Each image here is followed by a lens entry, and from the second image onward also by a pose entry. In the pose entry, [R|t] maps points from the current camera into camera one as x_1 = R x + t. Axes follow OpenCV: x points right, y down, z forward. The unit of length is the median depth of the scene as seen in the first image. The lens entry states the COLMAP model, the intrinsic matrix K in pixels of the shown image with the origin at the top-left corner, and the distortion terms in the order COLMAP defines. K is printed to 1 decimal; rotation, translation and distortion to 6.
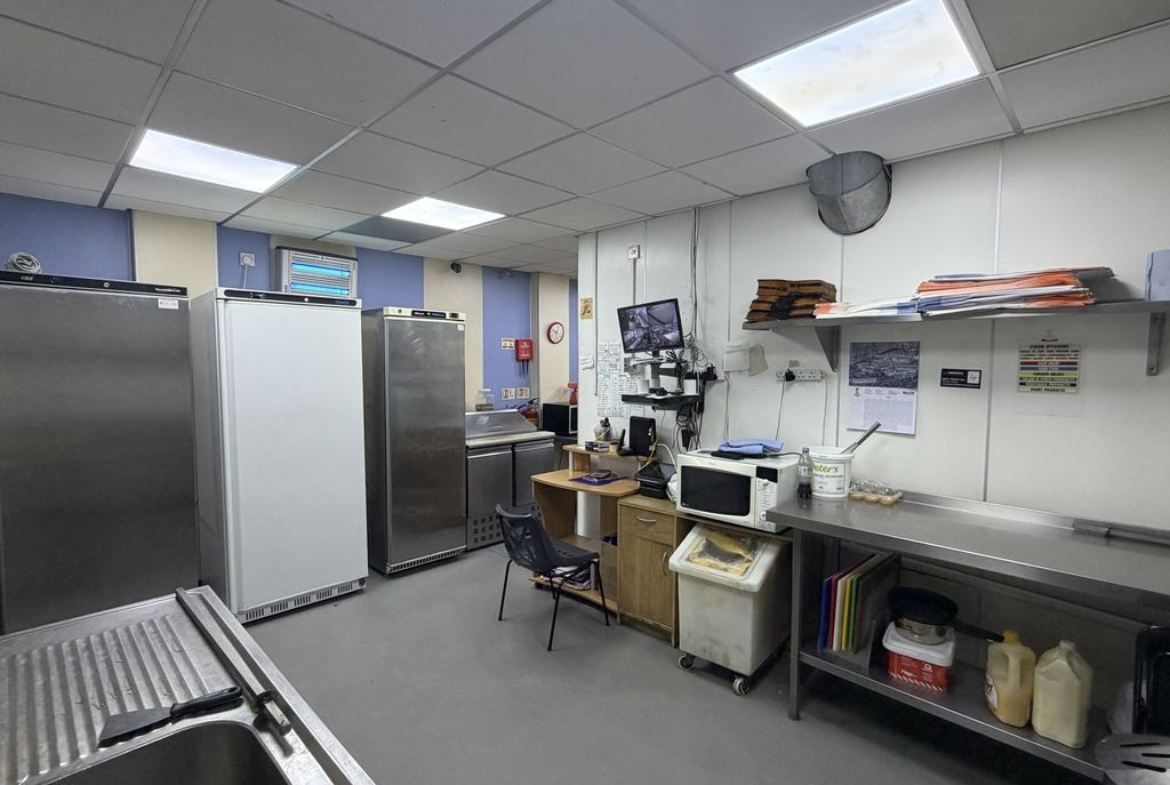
lens RADIAL K [[550.7, 0, 585.0], [0, 550.7, 392.5], [0, 0, 1]] dist [-0.001501, 0.000051]
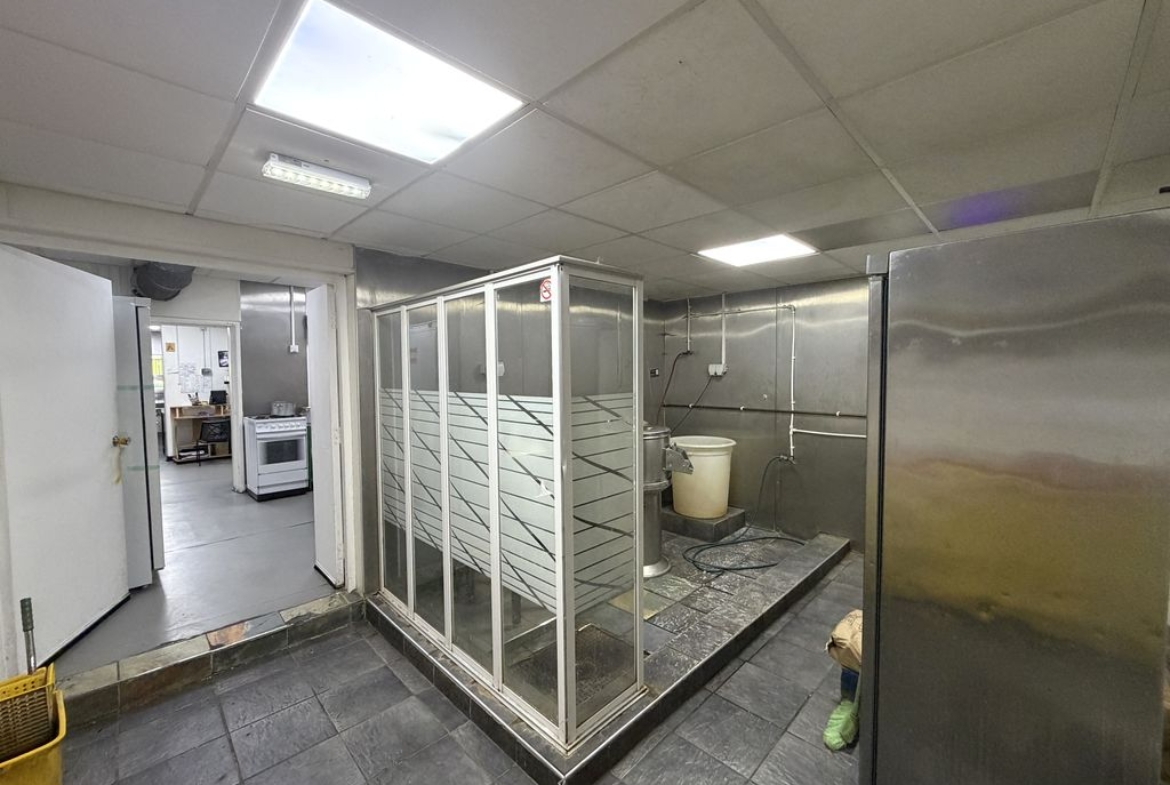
lens RADIAL K [[468.3, 0, 585.0], [0, 468.3, 392.5], [0, 0, 1]] dist [0.000262, 0.000028]
pose [[0.009308, -0.043013, 0.999031, -2.880778], [0.062514, 0.997145, 0.042350, 0.092926], [-0.998001, 0.062059, 0.011970, -1.109771]]
